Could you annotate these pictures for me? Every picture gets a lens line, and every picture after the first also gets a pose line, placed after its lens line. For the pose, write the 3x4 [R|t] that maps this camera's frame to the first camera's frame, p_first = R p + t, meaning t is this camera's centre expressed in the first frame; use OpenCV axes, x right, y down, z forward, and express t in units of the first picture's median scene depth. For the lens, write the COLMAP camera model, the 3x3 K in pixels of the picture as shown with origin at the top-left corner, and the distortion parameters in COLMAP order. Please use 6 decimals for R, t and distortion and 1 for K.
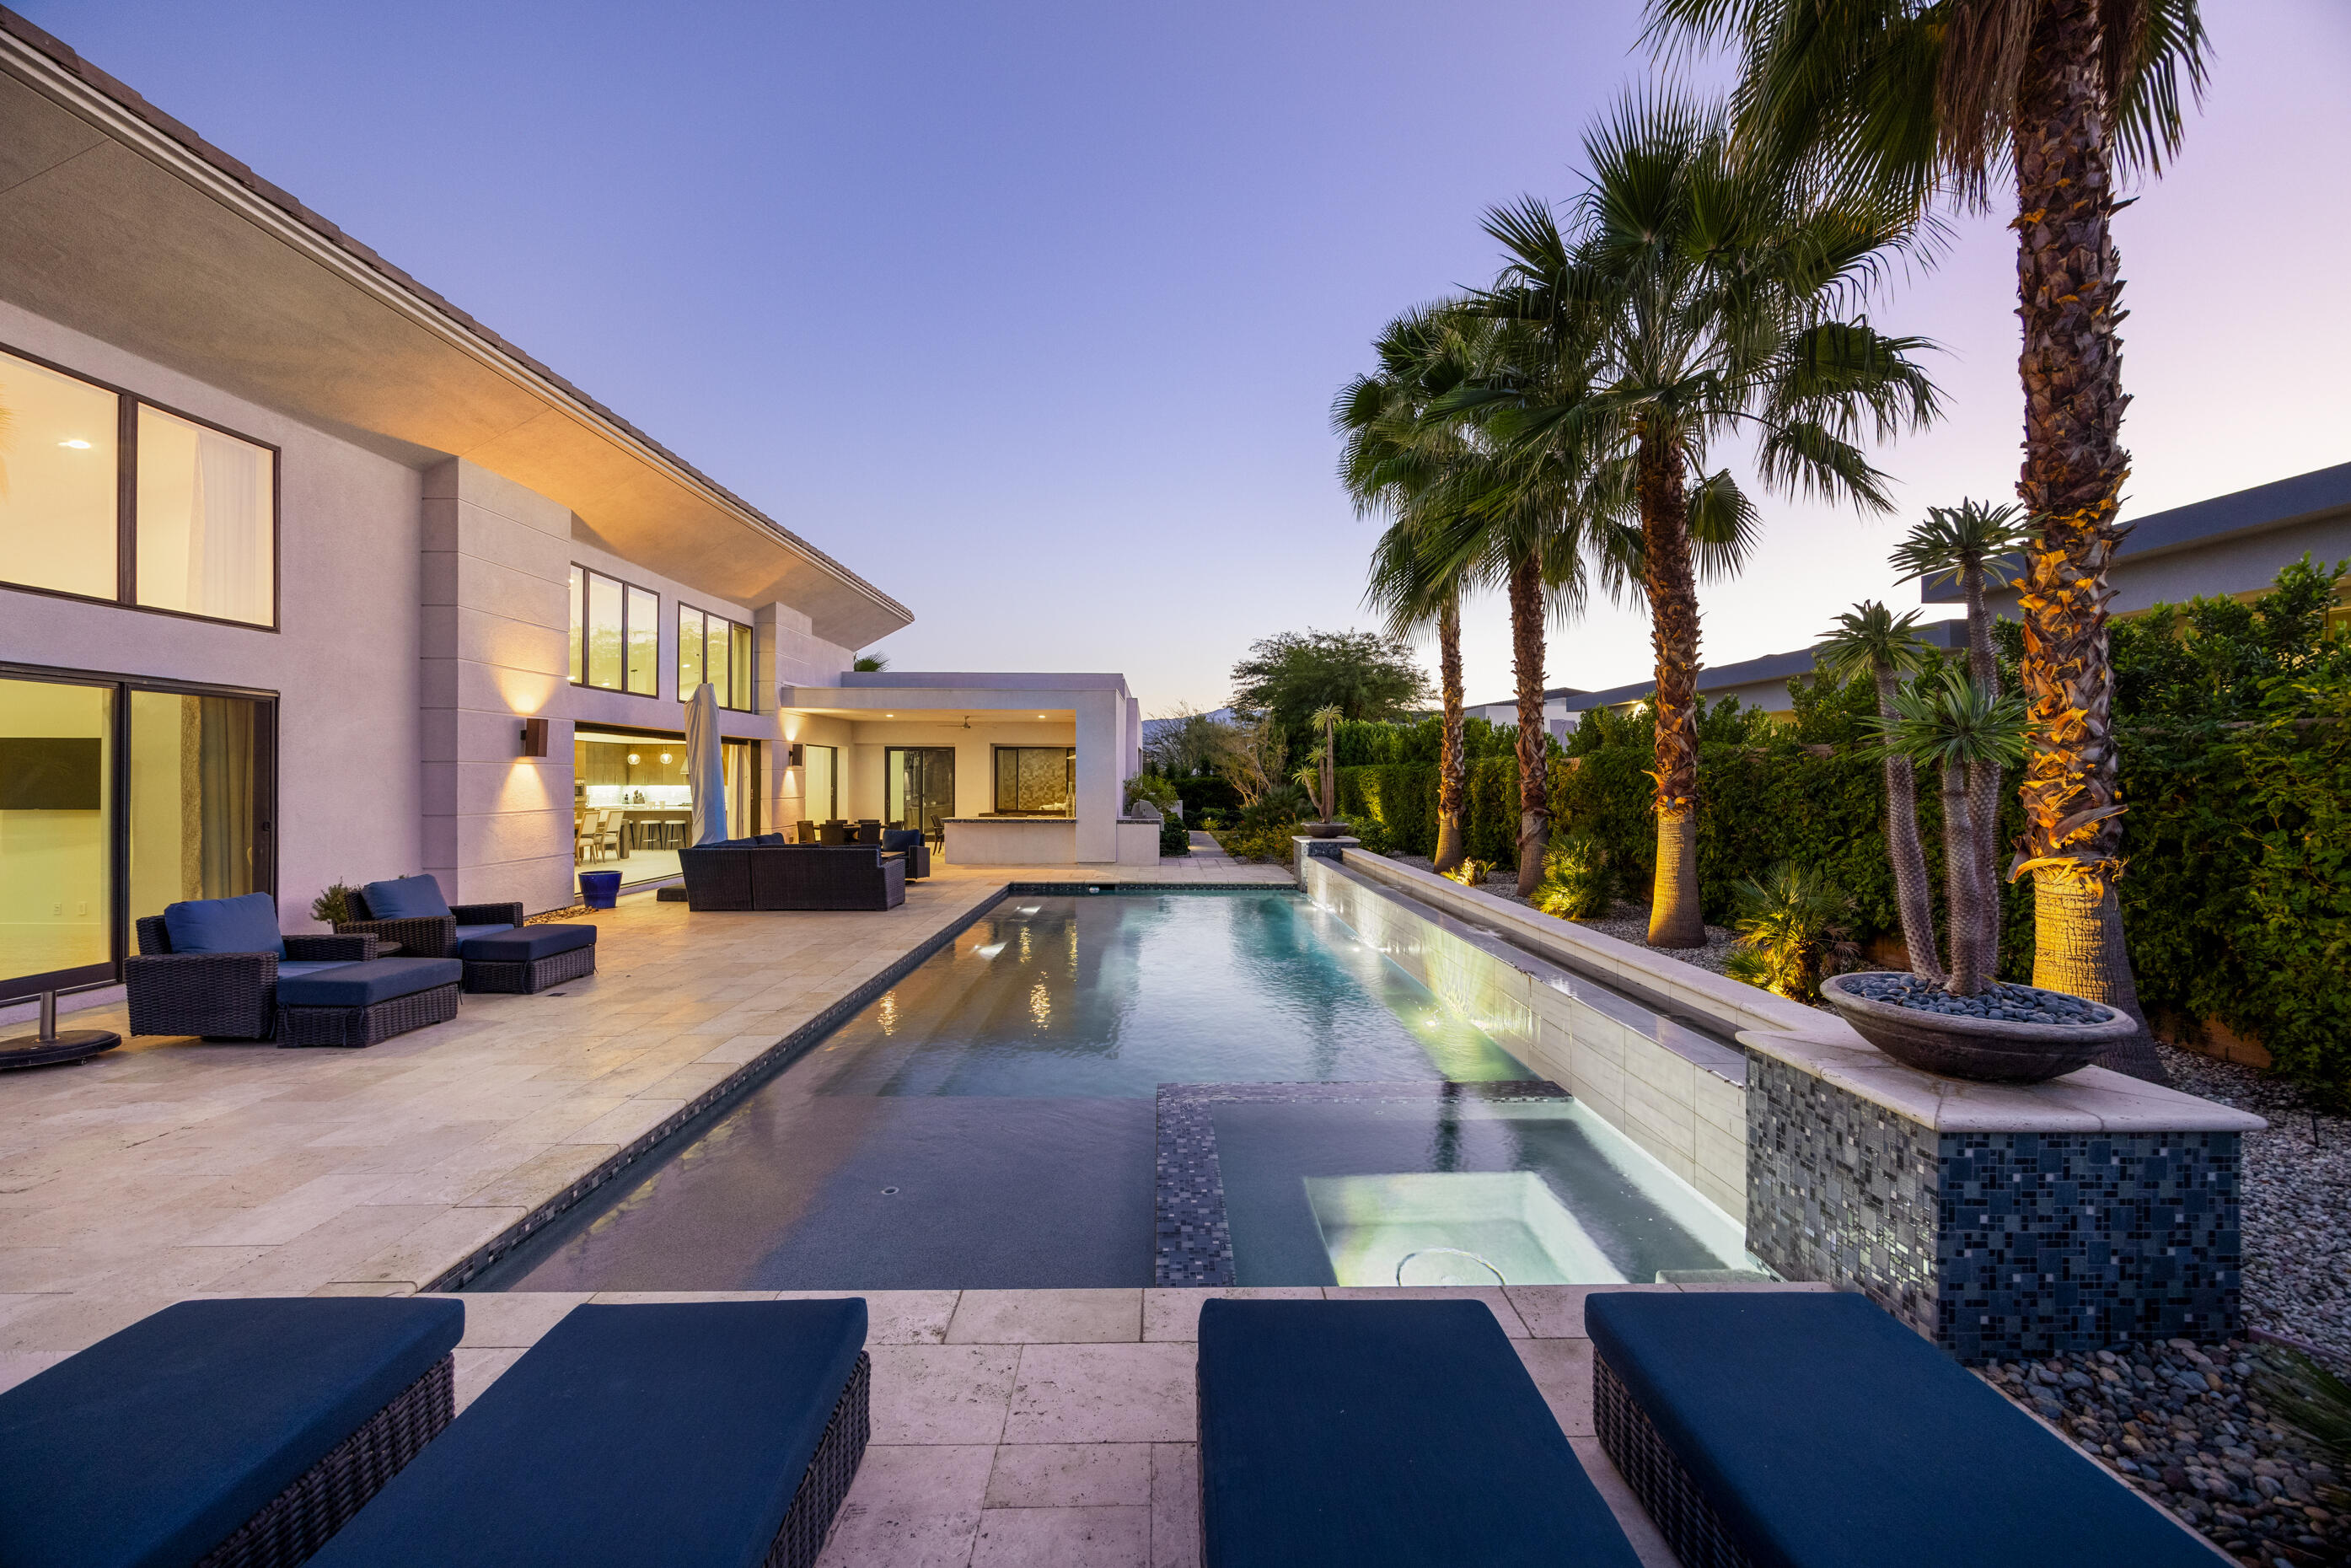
lens RADIAL K [[921.2, 0, 1181.2], [0, 921.2, 777.7], [0, 0, 1]] dist [-0.002802, -0.000347]
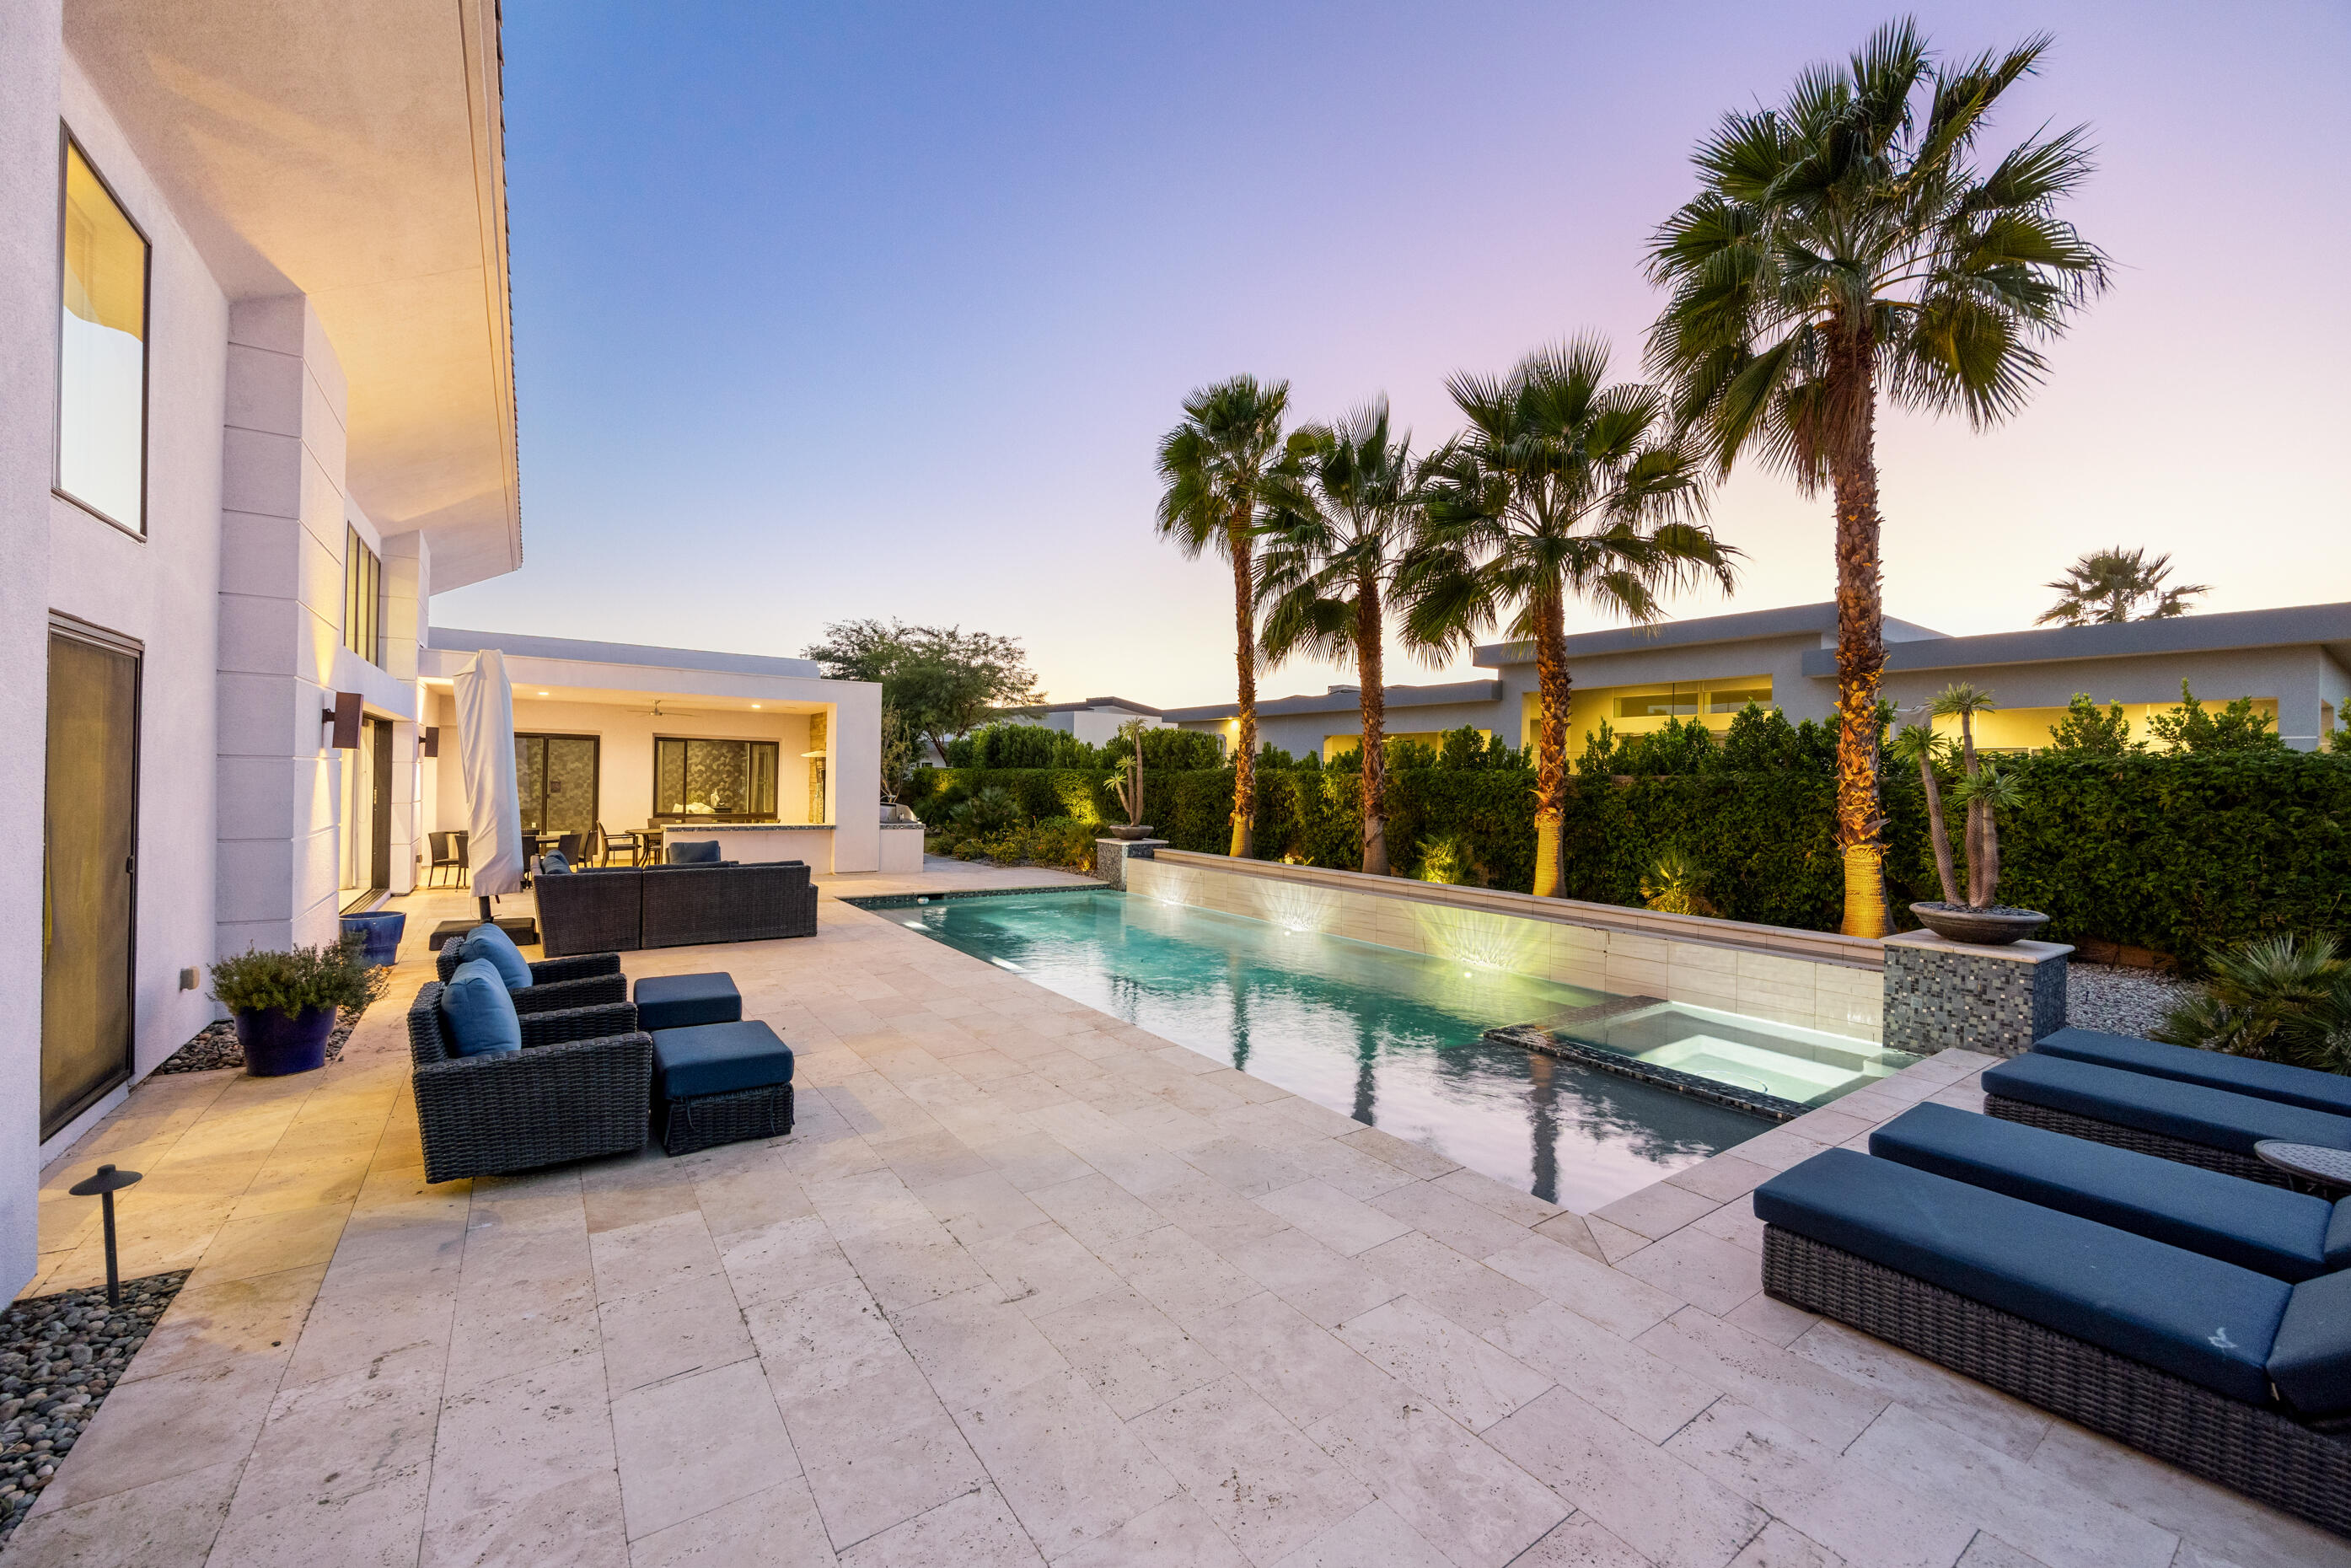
lens RADIAL K [[921.2, 0, 1234.1], [0, 921.2, 781.8], [0, 0, 1]] dist [-0.002802, -0.000347]
pose [[0.816693, 0.013998, 0.576903, -0.646595], [-0.019021, 0.999816, 0.002668, -0.014274], [-0.576759, -0.013152, 0.816808, 0.076266]]
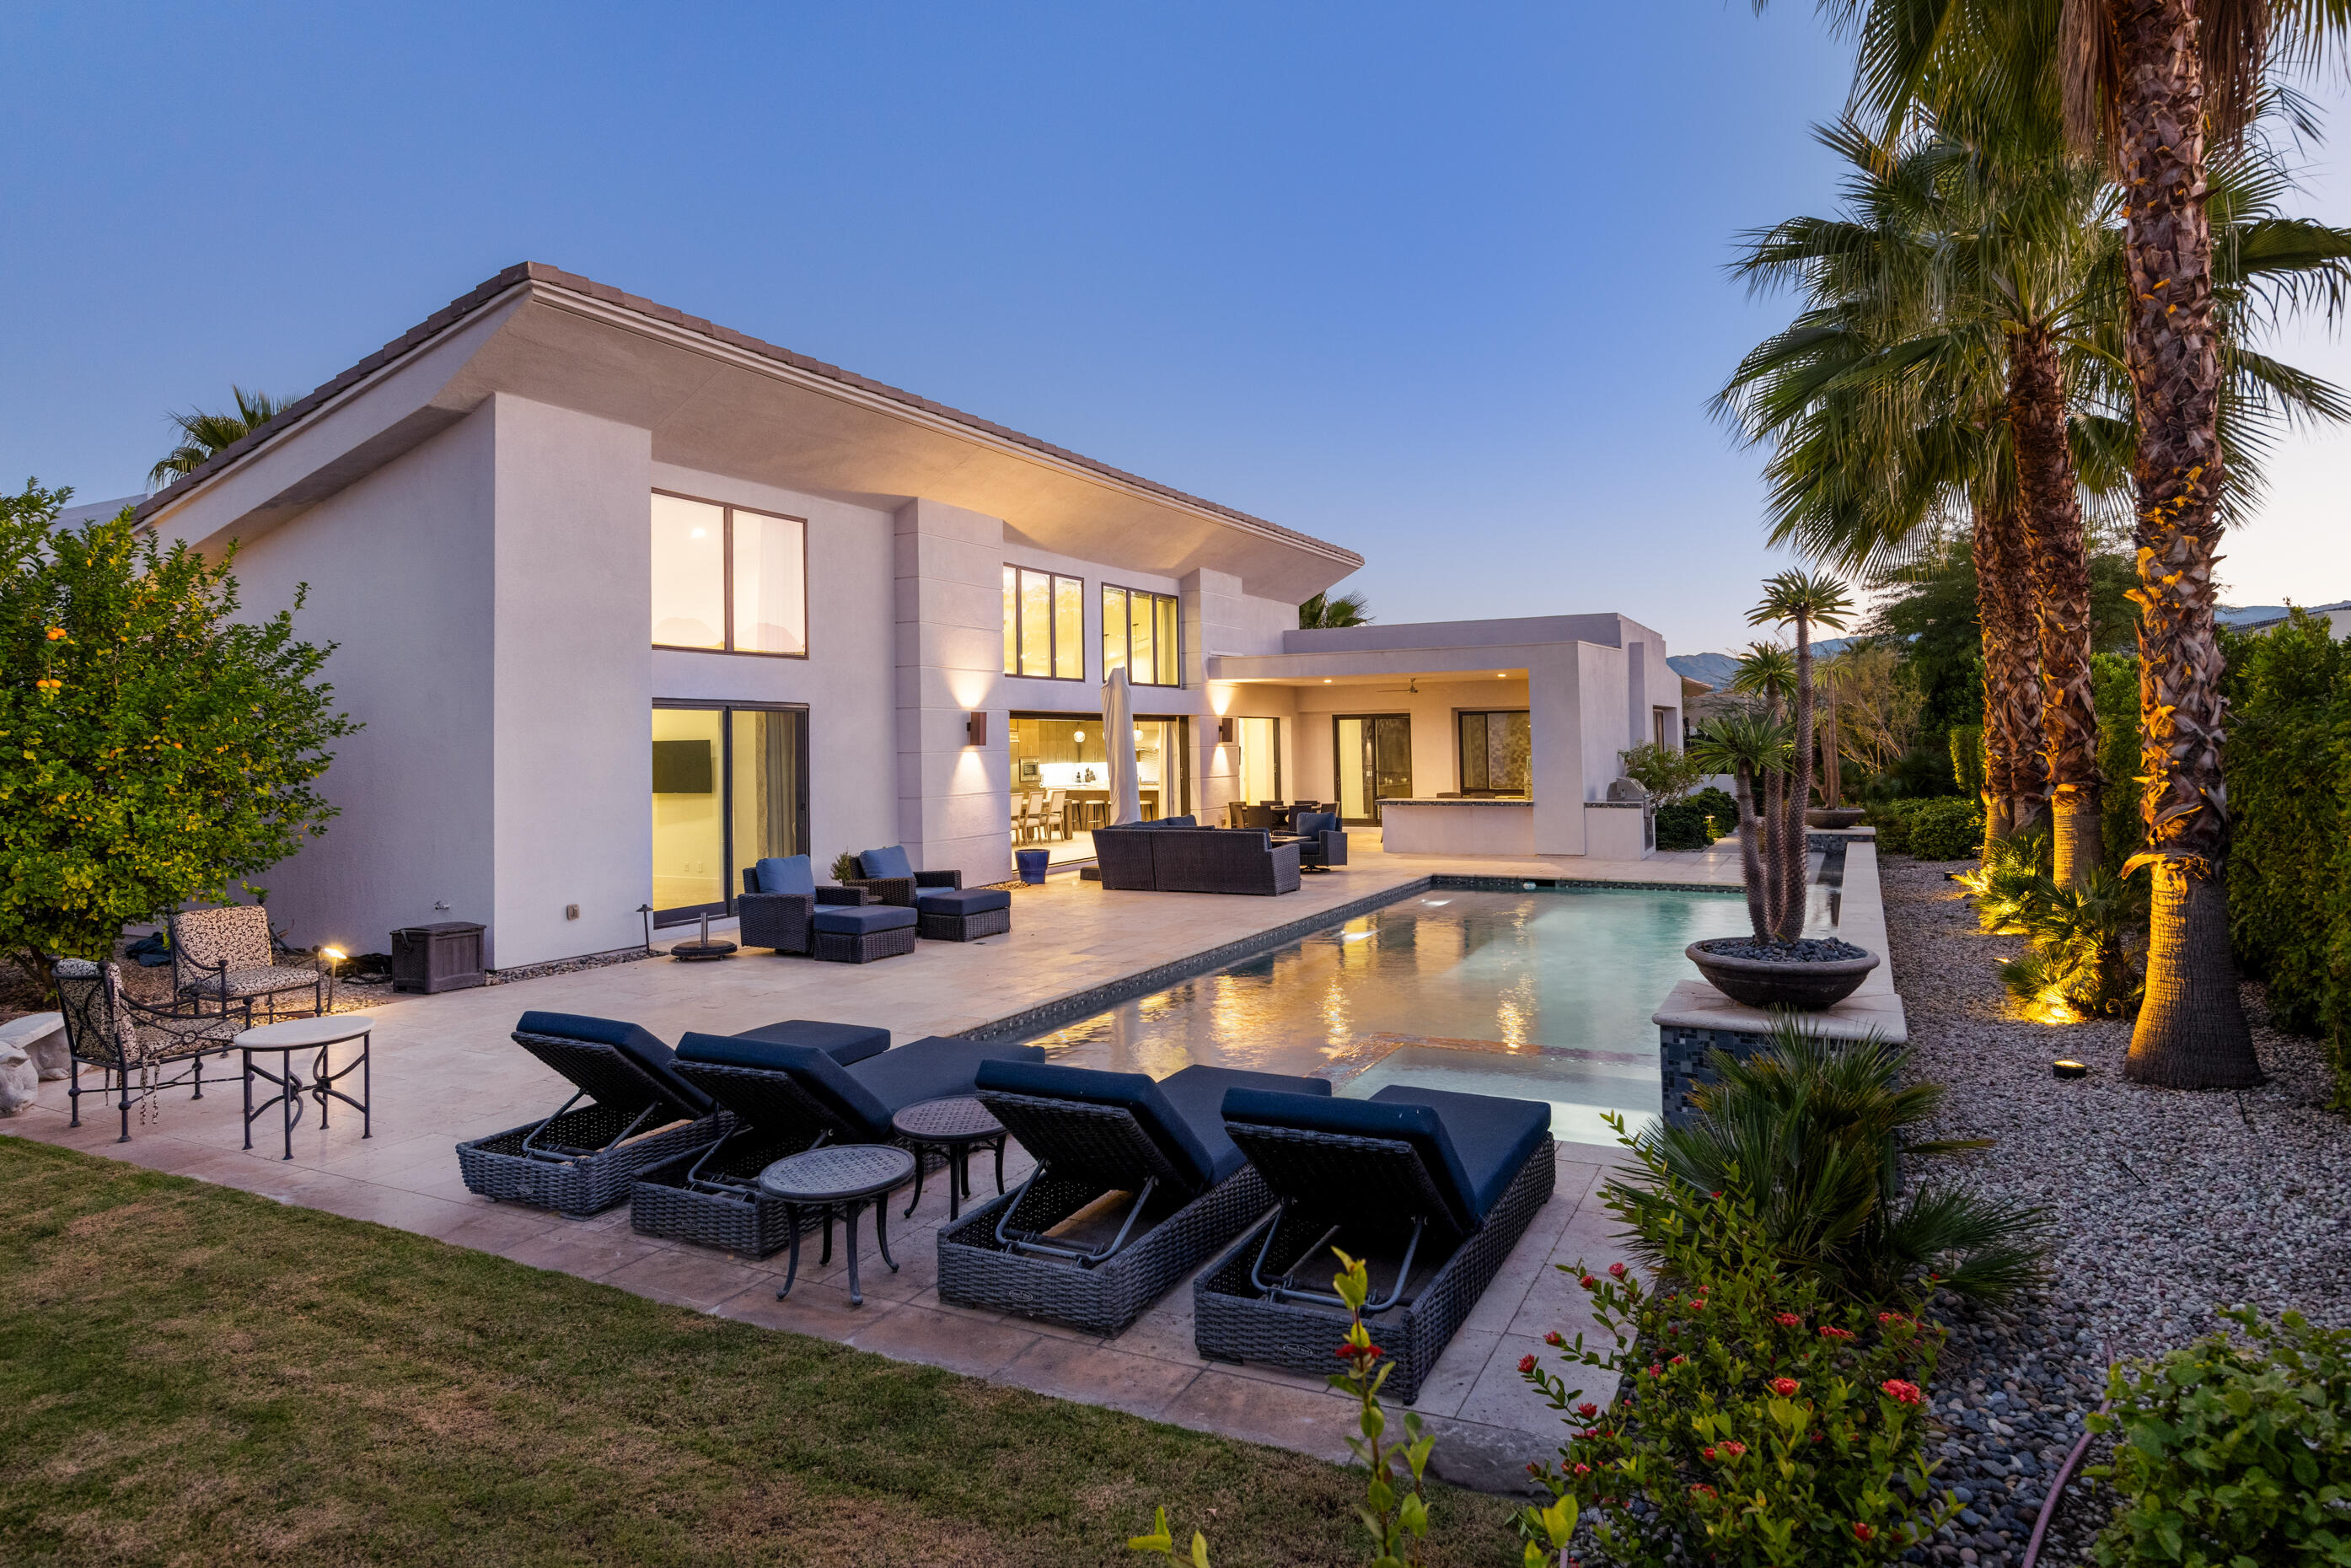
lens RADIAL K [[1329.5, 0, 1188.6], [0, 1329.5, 708.9], [0, 0, 1]] dist [0.003863, -0.000194]
pose [[0.882529, -0.027886, -0.469431, 0.348649], [0.018172, 0.999517, -0.025211, -0.026195], [0.469907, 0.013718, 0.882609, -0.379003]]
